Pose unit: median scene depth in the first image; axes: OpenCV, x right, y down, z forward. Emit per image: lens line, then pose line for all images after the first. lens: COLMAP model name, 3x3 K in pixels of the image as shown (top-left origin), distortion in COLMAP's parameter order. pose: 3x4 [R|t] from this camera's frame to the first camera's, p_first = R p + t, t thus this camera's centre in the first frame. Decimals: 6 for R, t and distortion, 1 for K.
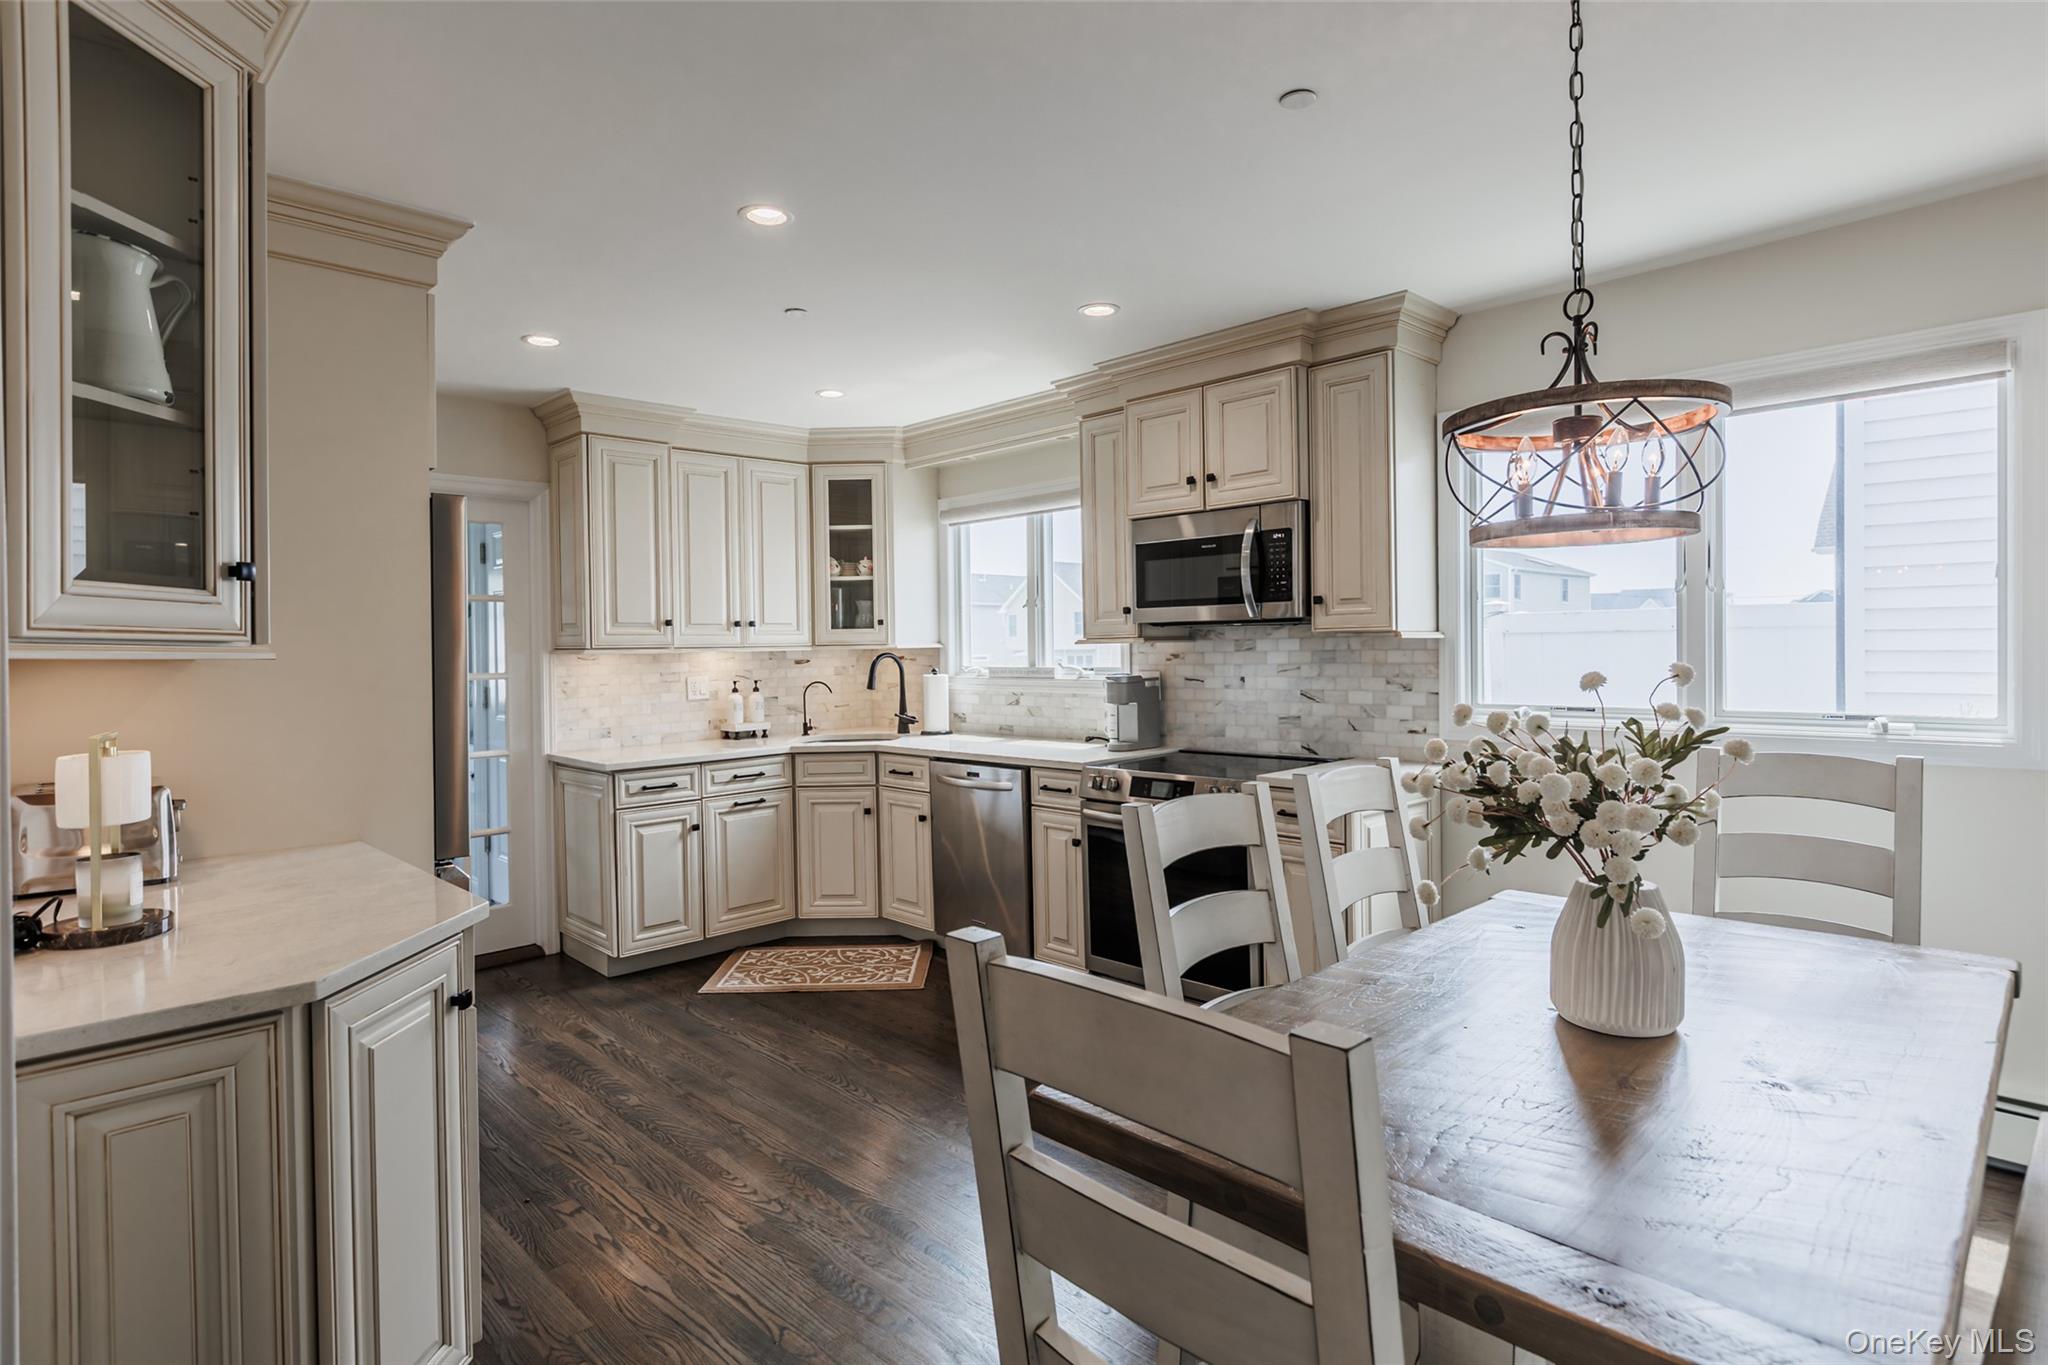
lens RADIAL K [[1087.2, 0, 1023.3], [0, 1087.2, 662.5], [0, 0, 1]] dist [-0.005041, -0.000039]
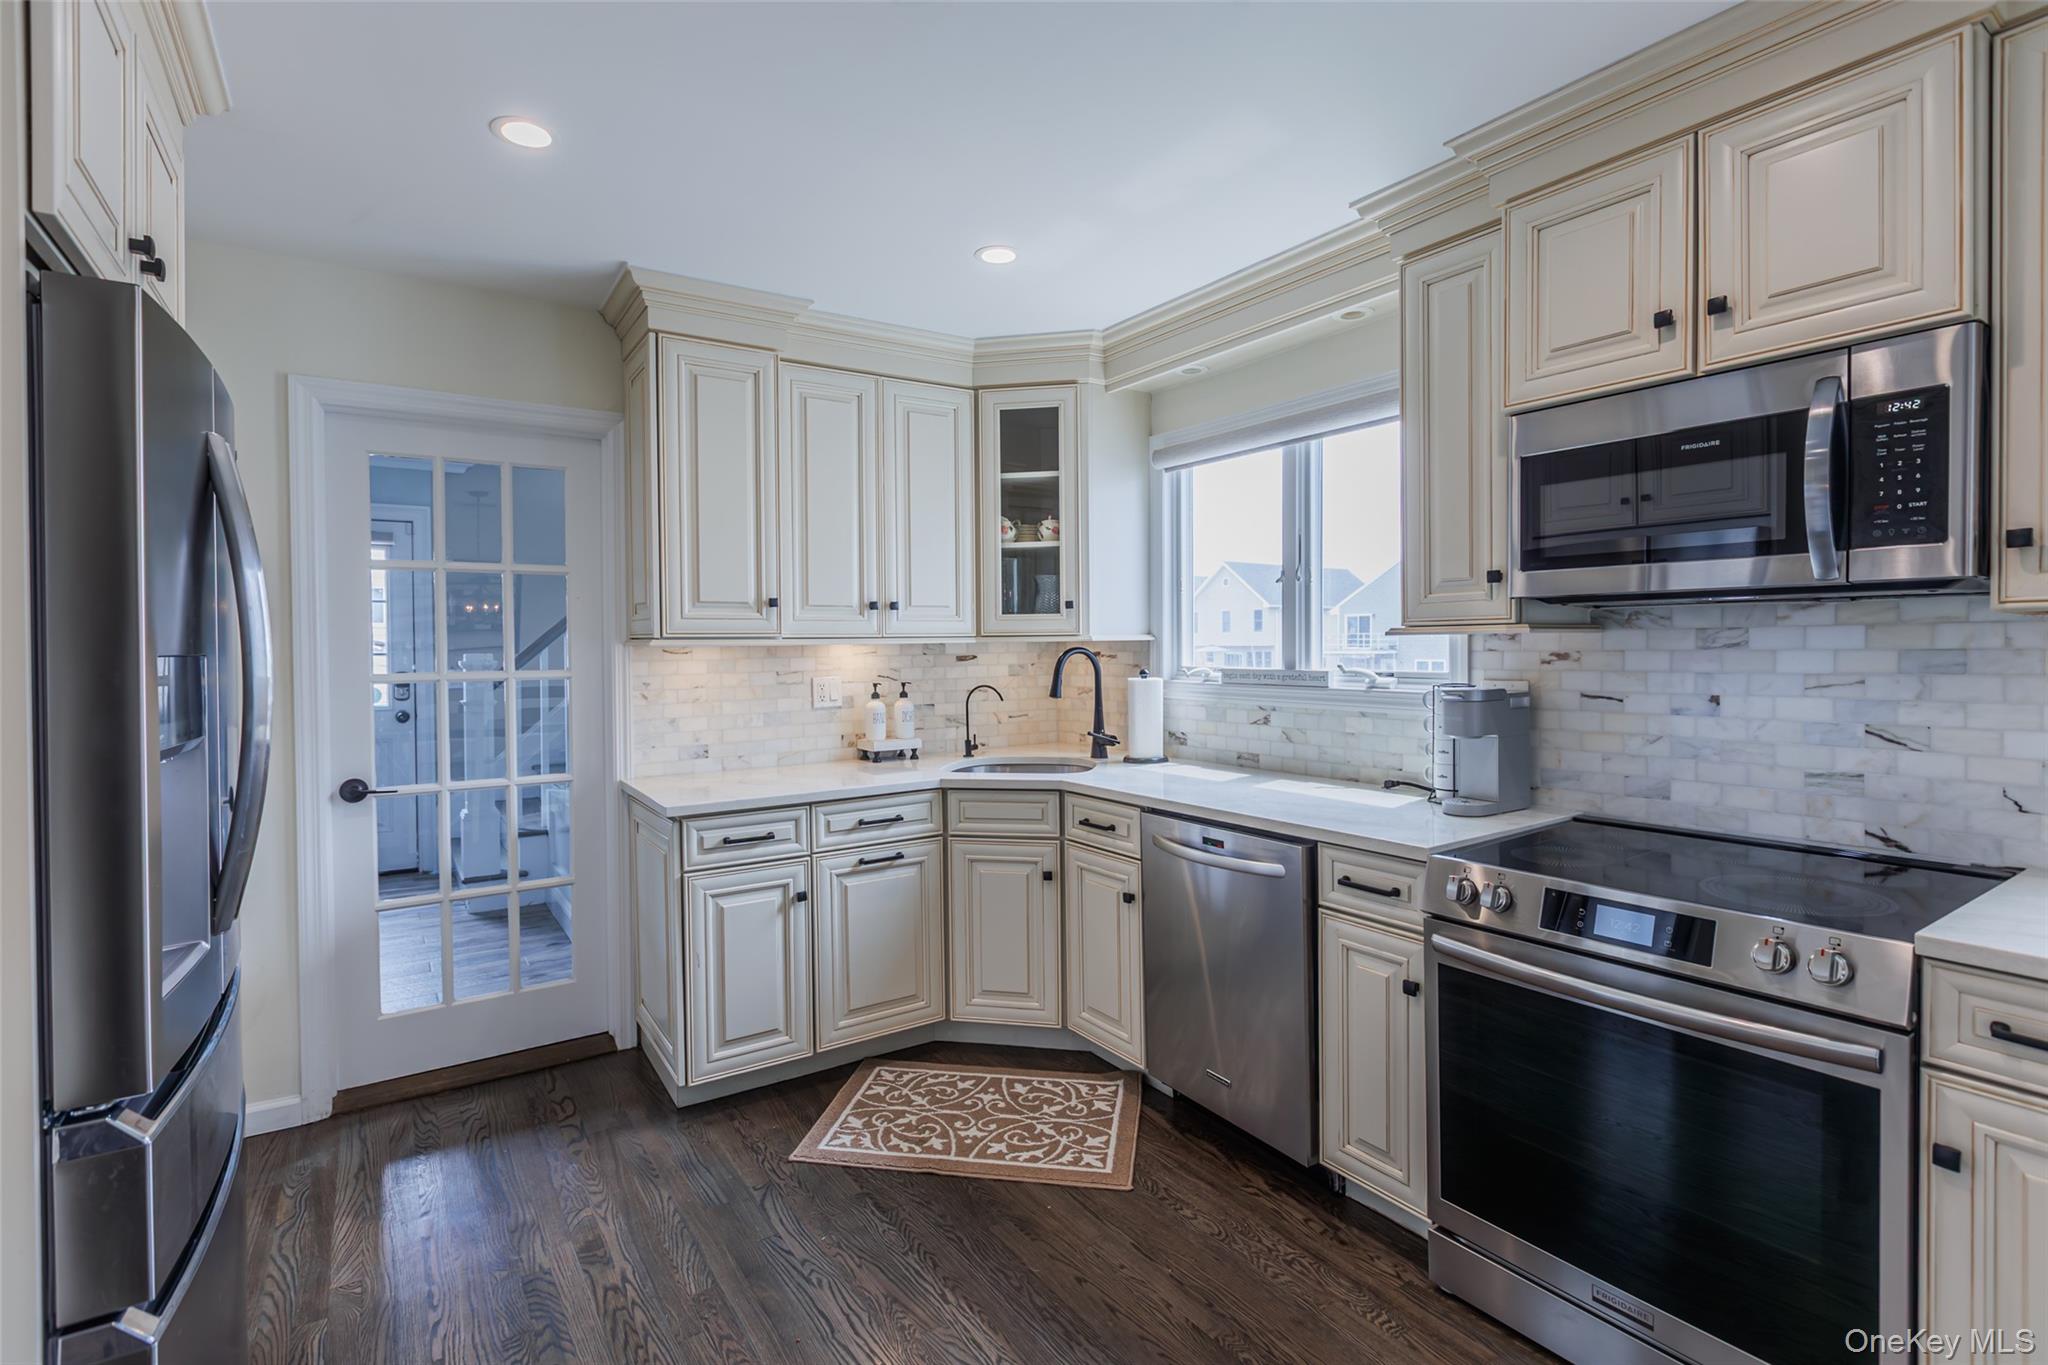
lens RADIAL K [[981.5, 0, 1025.9], [0, 981.5, 661.6], [0, 0, 1]] dist [-0.001112, 0.000064]
pose [[0.984616, 0.010274, -0.174428, -0.051828], [-0.009373, 0.999938, 0.005988, -0.003275], [0.174479, -0.004261, 0.984652, 0.402229]]
